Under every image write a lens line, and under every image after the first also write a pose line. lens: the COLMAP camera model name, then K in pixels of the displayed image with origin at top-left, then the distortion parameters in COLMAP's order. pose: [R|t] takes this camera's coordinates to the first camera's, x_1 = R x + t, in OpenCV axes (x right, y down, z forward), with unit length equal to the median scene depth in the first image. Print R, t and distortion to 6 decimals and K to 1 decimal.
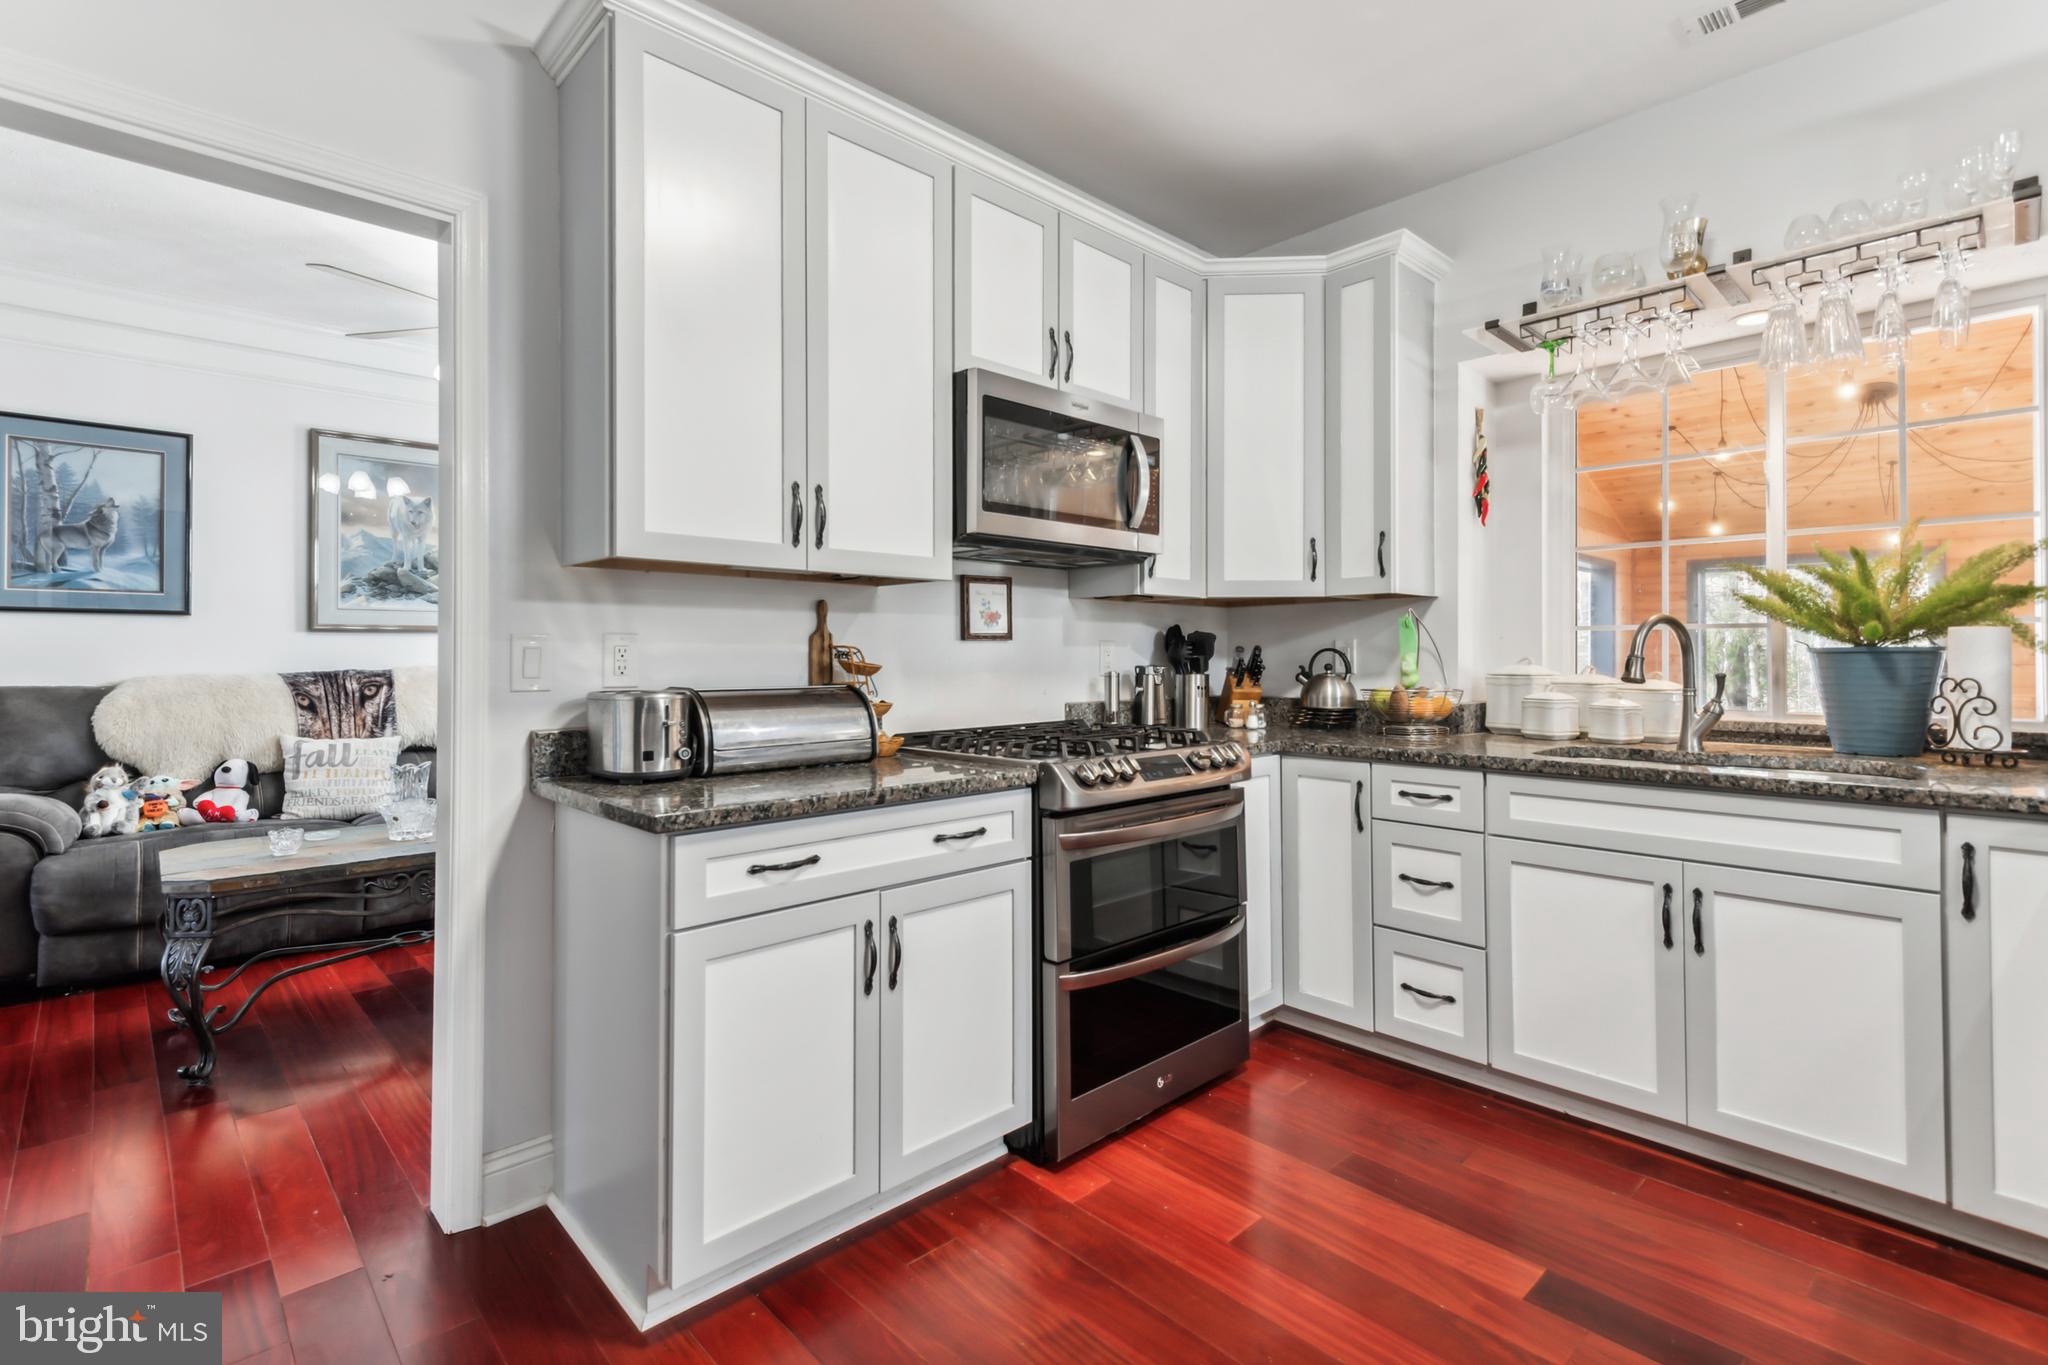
lens RADIAL K [[943.1, 0, 1033.1], [0, 943.1, 644.7], [0, 0, 1]] dist [0.030035, -0.014686]
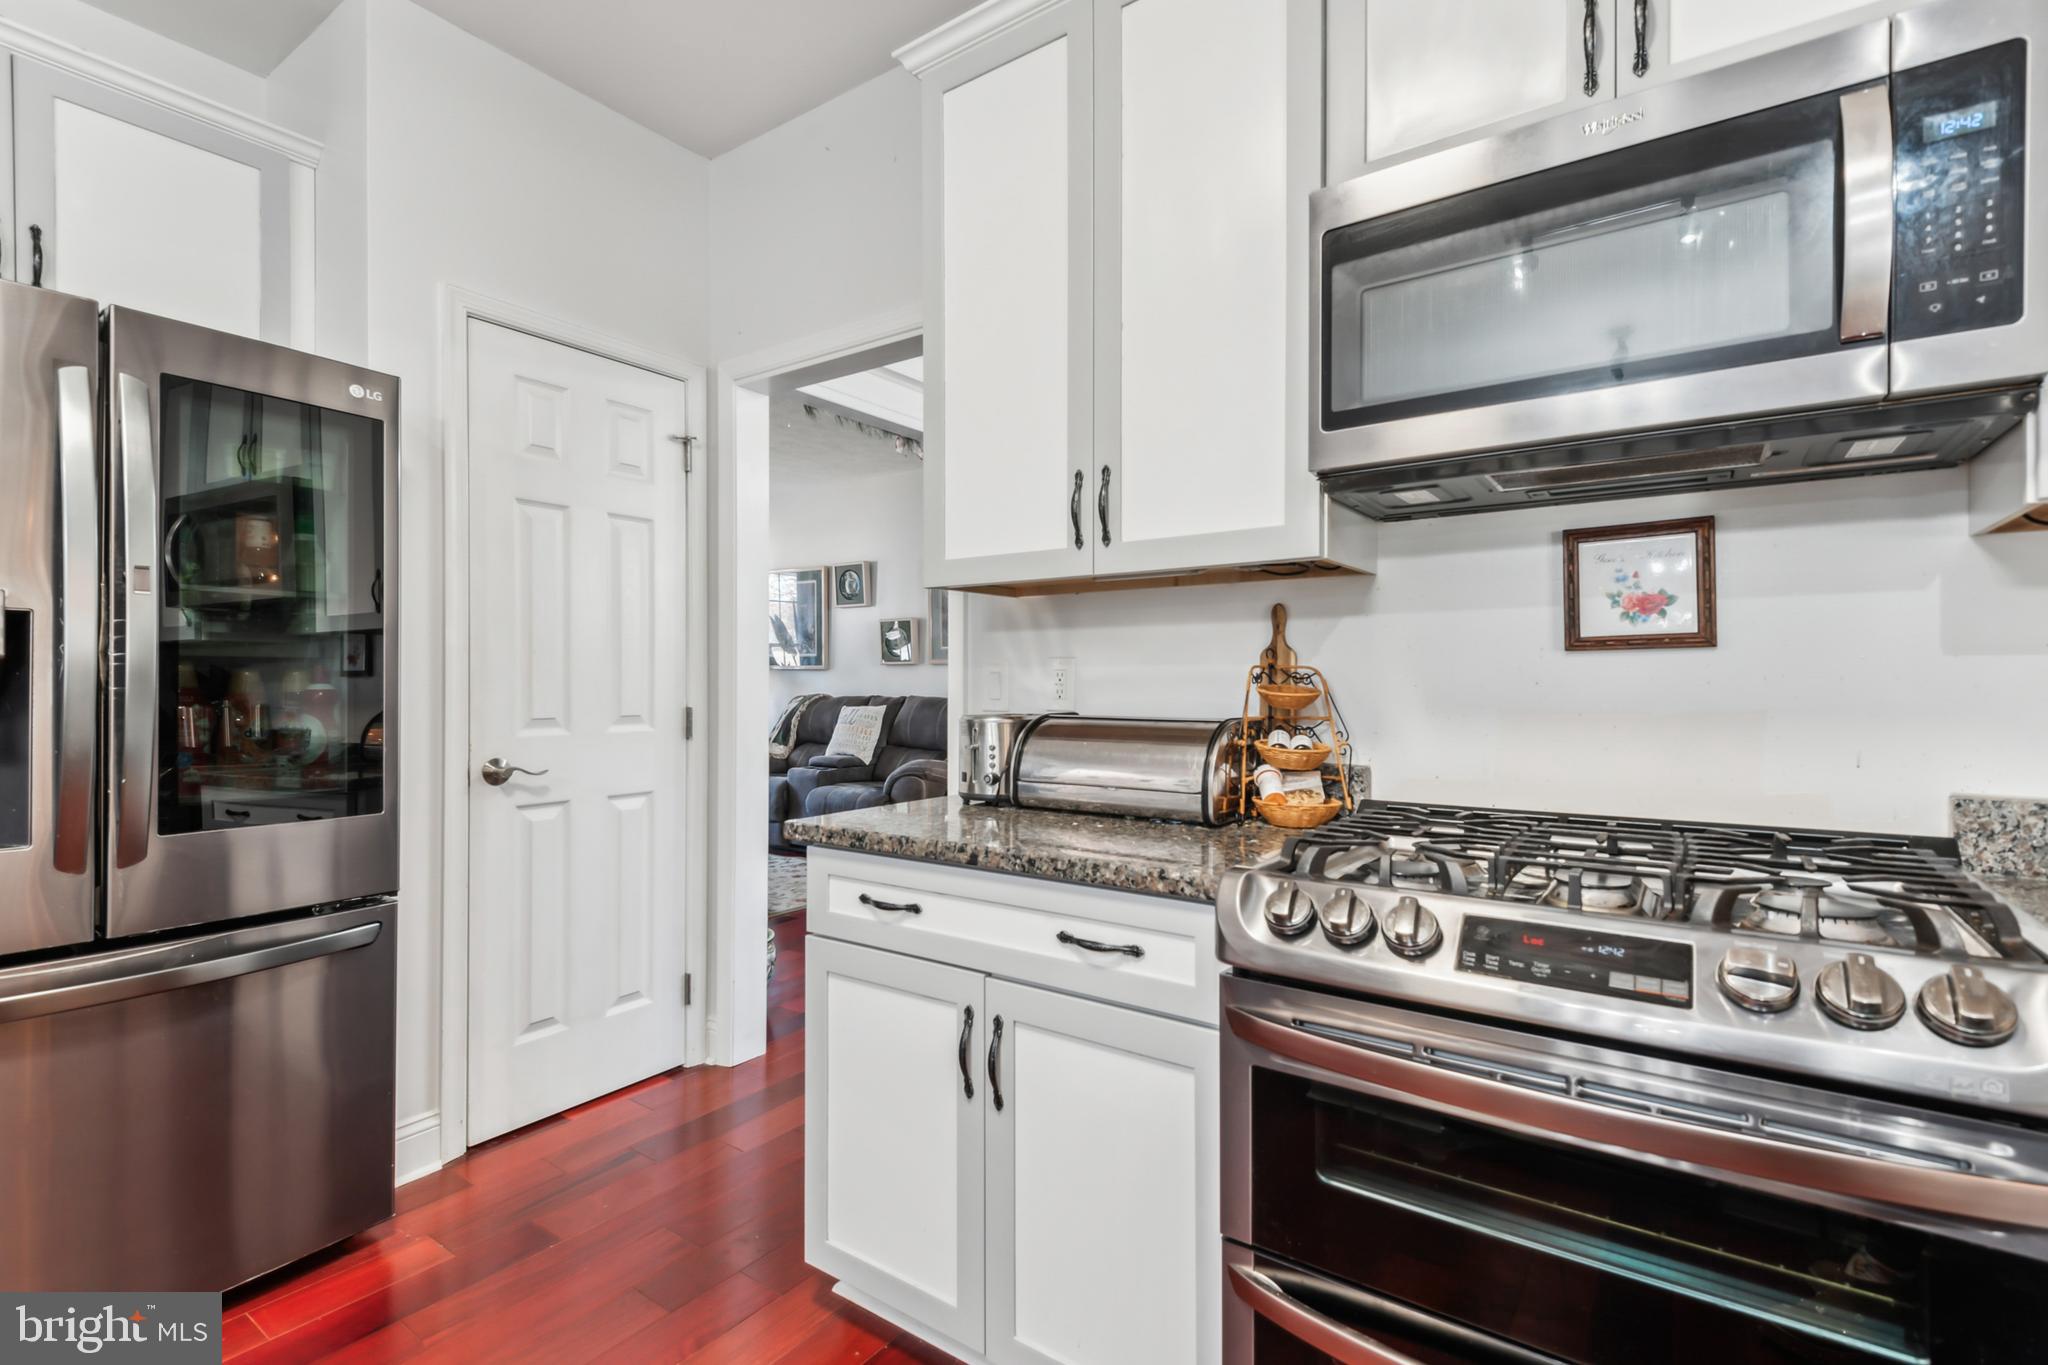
lens RADIAL K [[943.1, 0, 1009.8], [0, 943.1, 676.6], [0, 0, 1]] dist [0.030035, -0.014686]
pose [[0.178484, -0.005240, -0.983929, 0.444711], [0.012242, 0.999920, -0.003105, 0.008940], [0.983867, -0.011491, 0.178534, 0.628898]]
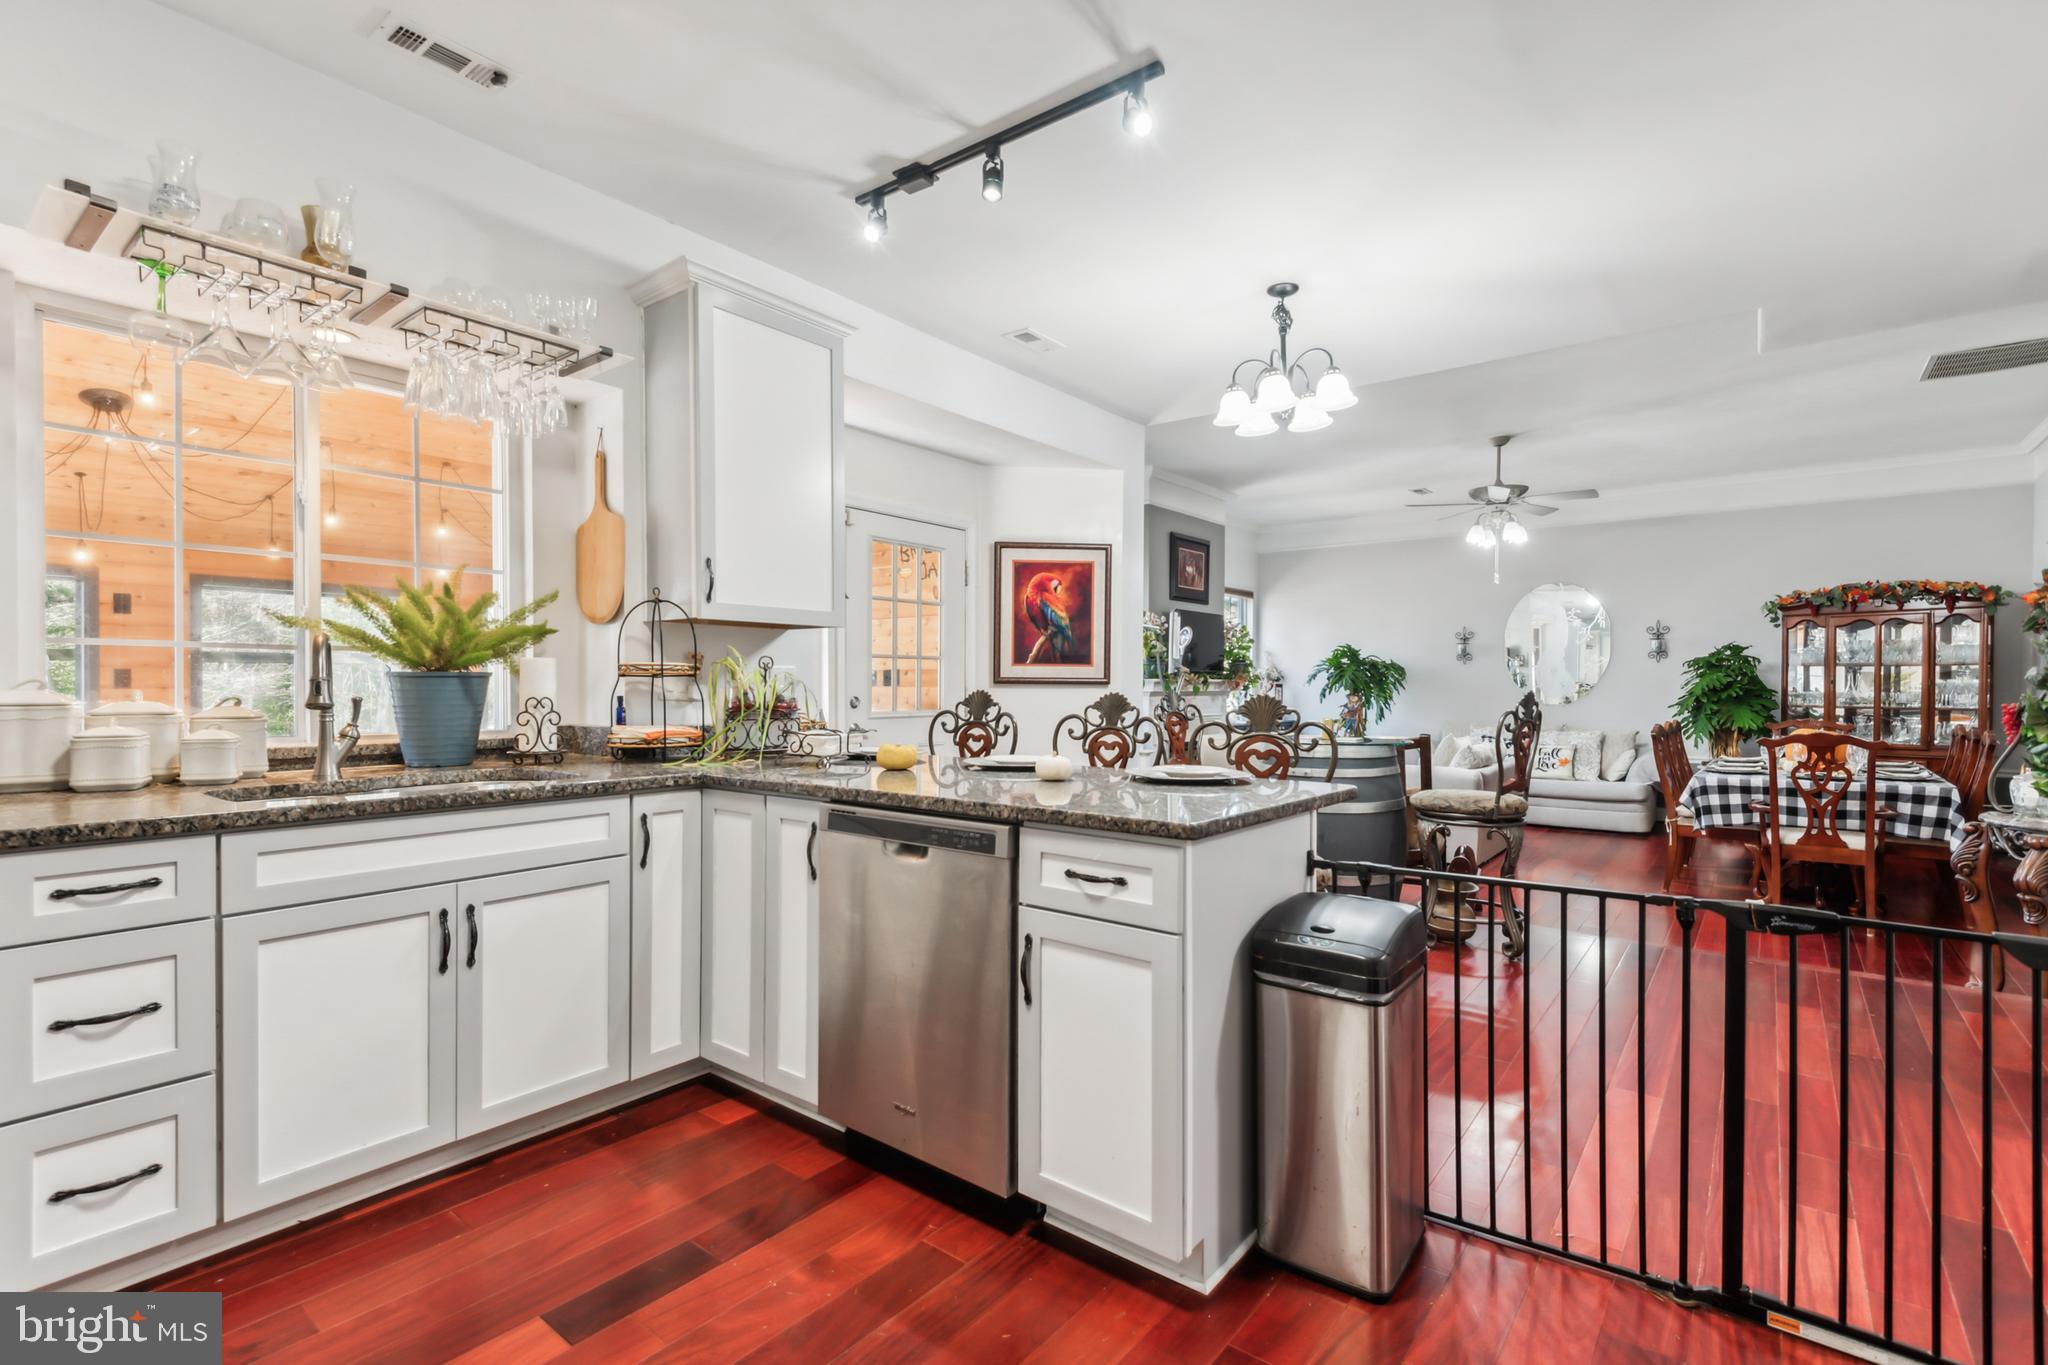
lens RADIAL K [[943.1, 0, 1007.1], [0, 943.1, 689.0], [0, 0, 1]] dist [0.030035, -0.014686]
pose [[-0.136908, -0.005669, 0.990568, -0.324427], [-0.016952, 0.999851, 0.003380, 0.007176], [-0.990439, -0.016329, -0.136984, 0.459454]]
